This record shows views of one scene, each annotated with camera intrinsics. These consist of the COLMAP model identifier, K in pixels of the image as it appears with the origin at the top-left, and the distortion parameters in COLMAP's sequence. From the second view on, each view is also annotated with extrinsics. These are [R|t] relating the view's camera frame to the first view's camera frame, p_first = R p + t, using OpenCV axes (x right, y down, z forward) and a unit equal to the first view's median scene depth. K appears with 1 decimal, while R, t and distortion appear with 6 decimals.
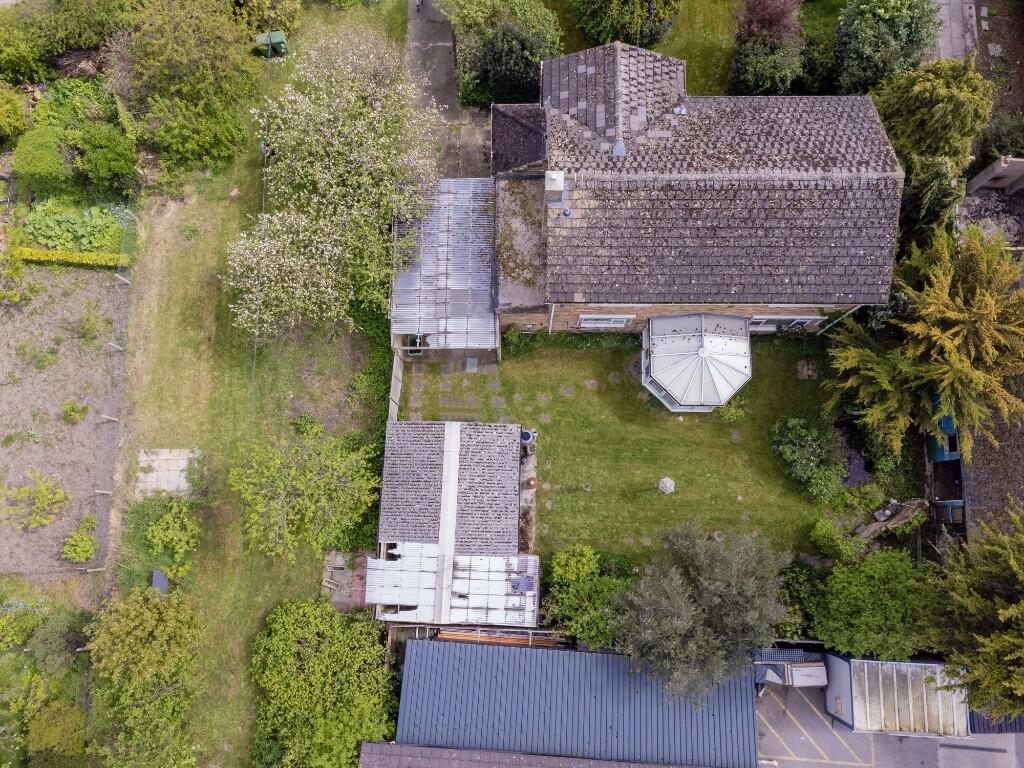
lens RADIAL K [[734.6, 0, 512.0], [0, 734.6, 384.0], [0, 0, 1]] dist [0.011684, 0.008147]
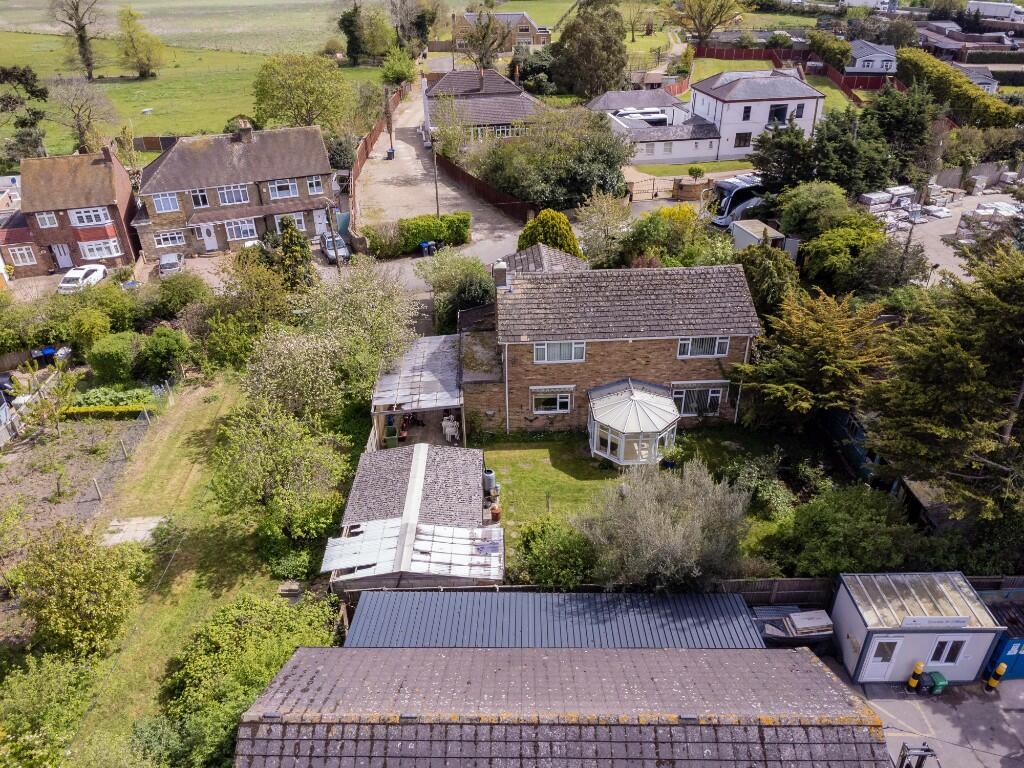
lens RADIAL K [[734.6, 0, 512.0], [0, 734.6, 384.0], [0, 0, 1]] dist [0.011684, 0.008147]
pose [[0.998677, -0.029887, 0.041855, 0.012623], [0.051115, 0.666703, -0.743568, 0.849727], [-0.005682, 0.744724, 0.667349, 0.195107]]
